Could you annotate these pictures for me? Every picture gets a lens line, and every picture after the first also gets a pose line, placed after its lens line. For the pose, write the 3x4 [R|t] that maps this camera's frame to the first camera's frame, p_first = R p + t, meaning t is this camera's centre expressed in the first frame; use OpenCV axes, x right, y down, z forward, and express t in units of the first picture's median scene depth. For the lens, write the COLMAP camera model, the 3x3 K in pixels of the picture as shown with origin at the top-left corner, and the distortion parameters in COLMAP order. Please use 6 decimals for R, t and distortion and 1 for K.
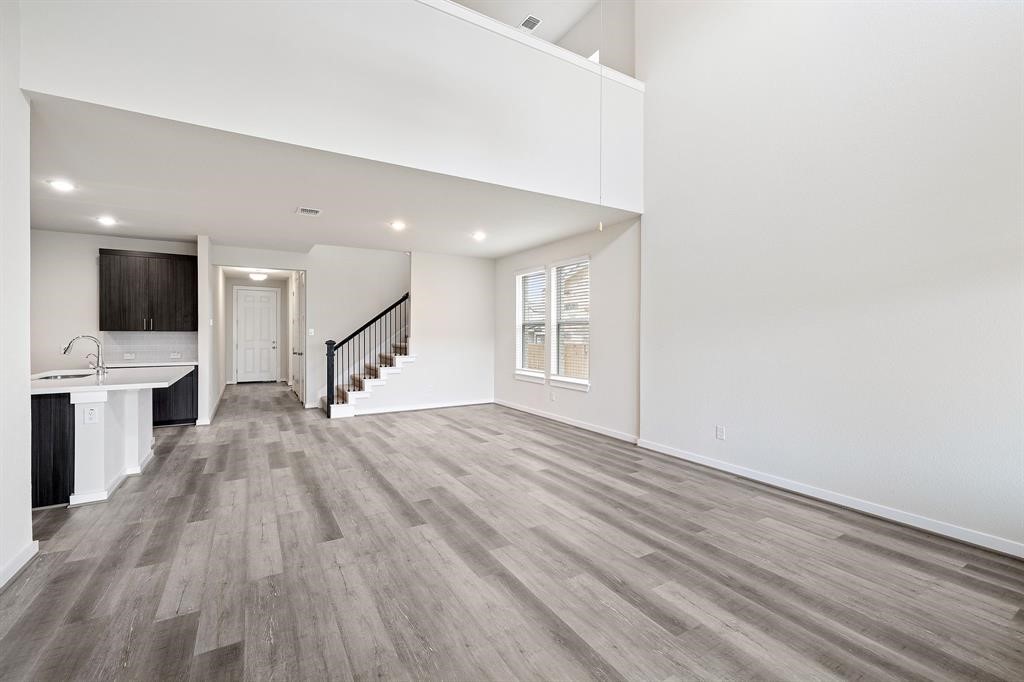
lens RADIAL K [[437.5, 0, 514.2], [0, 437.5, 335.8], [0, 0, 1]] dist [-0.000448, 0.000783]
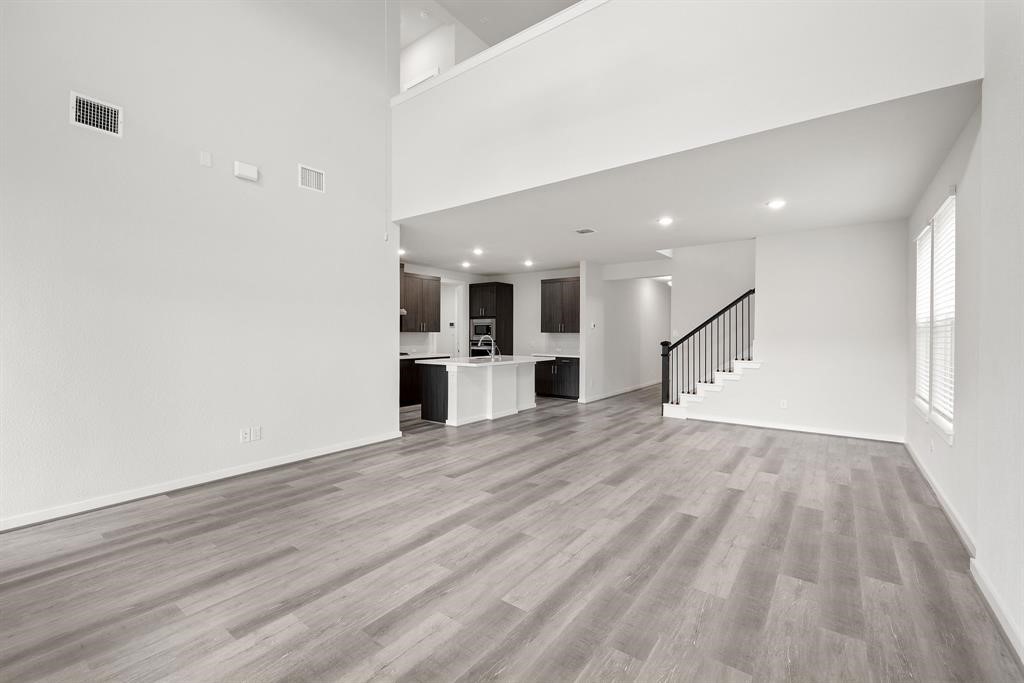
lens RADIAL K [[437.5, 0, 500.9], [0, 437.5, 337.2], [0, 0, 1]] dist [-0.000448, 0.000783]
pose [[0.358422, 0.007383, -0.933530, 0.712522], [-0.007914, 0.999957, 0.004869, -0.001177], [0.933526, 0.005643, 0.358465, 0.463940]]
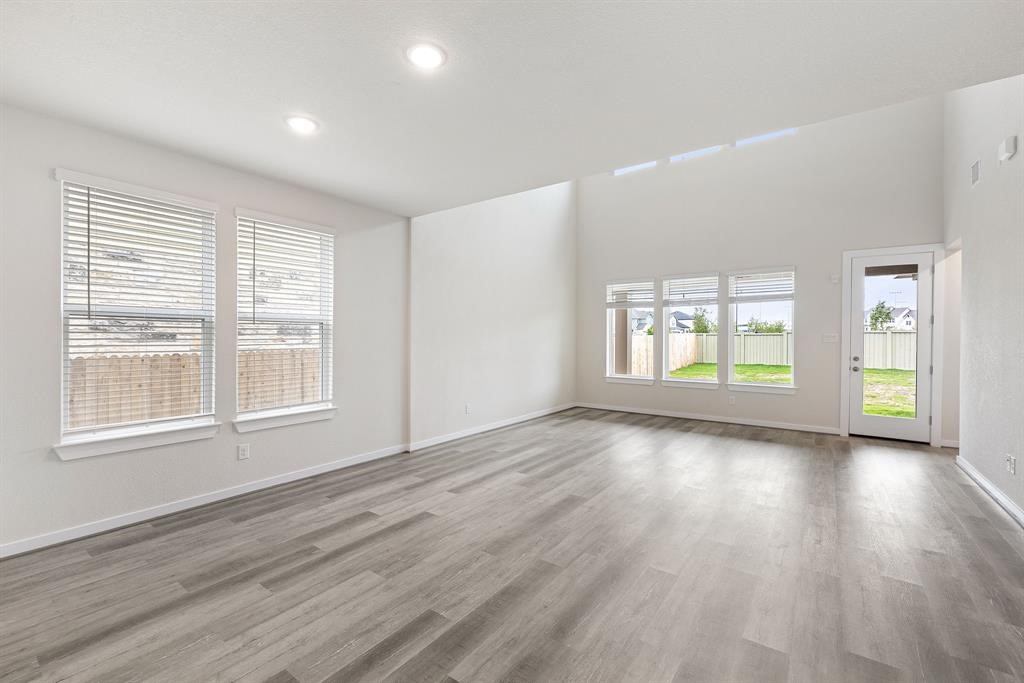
lens RADIAL K [[437.5, 0, 505.4], [0, 437.5, 336.1], [0, 0, 1]] dist [-0.000448, 0.000783]
pose [[-0.382347, -0.001954, 0.924017, -0.925471], [0.001993, 0.999994, 0.002939, -0.012137], [-0.924017, 0.002966, -0.382341, 1.549146]]
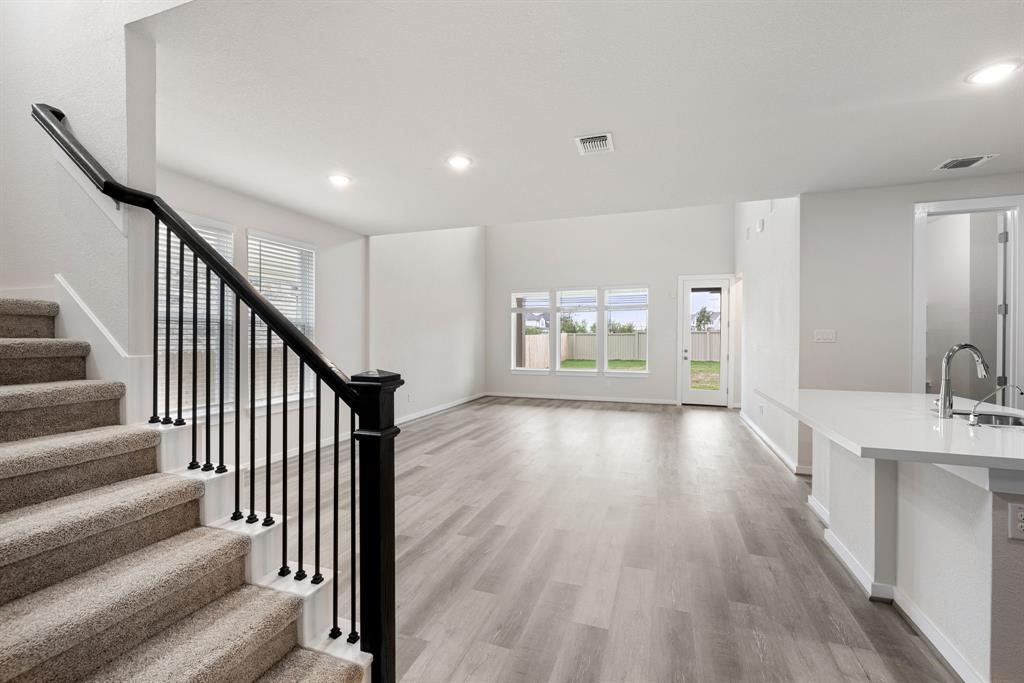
lens RADIAL K [[437.5, 0, 508.9], [0, 437.5, 338.5], [0, 0, 1]] dist [-0.000448, 0.000783]
pose [[-0.630751, -0.004968, 0.775970, -1.126830], [0.003856, 0.999947, 0.009536, -0.013481], [-0.775976, 0.009007, -0.630698, 1.911396]]
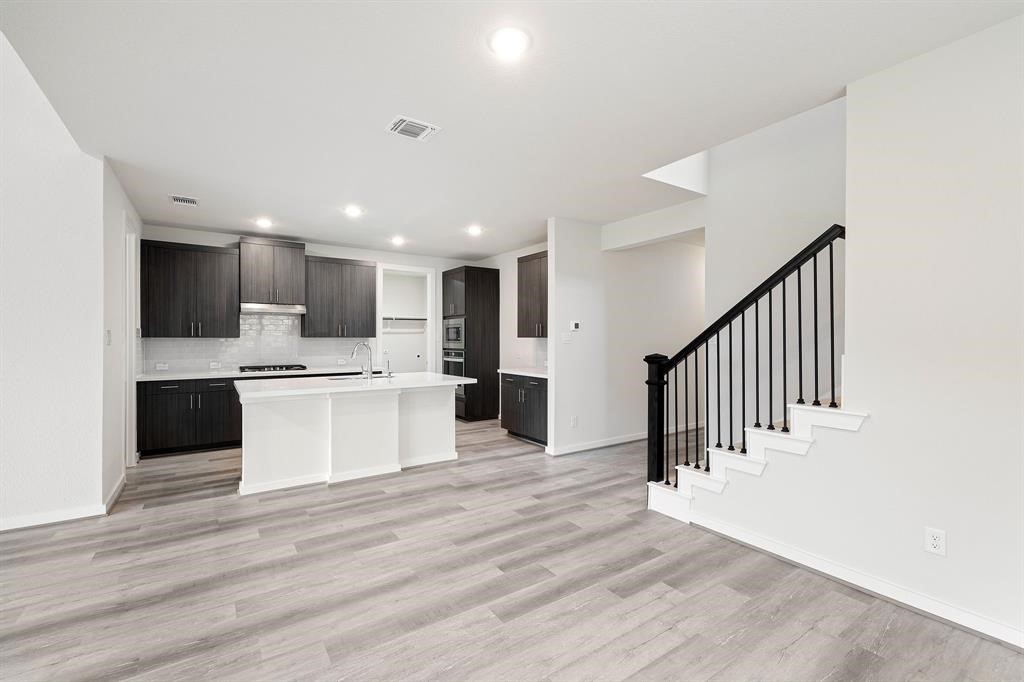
lens RADIAL K [[437.5, 0, 503.9], [0, 437.5, 338.6], [0, 0, 1]] dist [-0.000448, 0.000783]
pose [[0.042368, -0.001005, -0.999102, 0.141599], [-0.007089, 0.999974, -0.001306, -0.009903], [0.999077, 0.007138, 0.042359, 1.403611]]
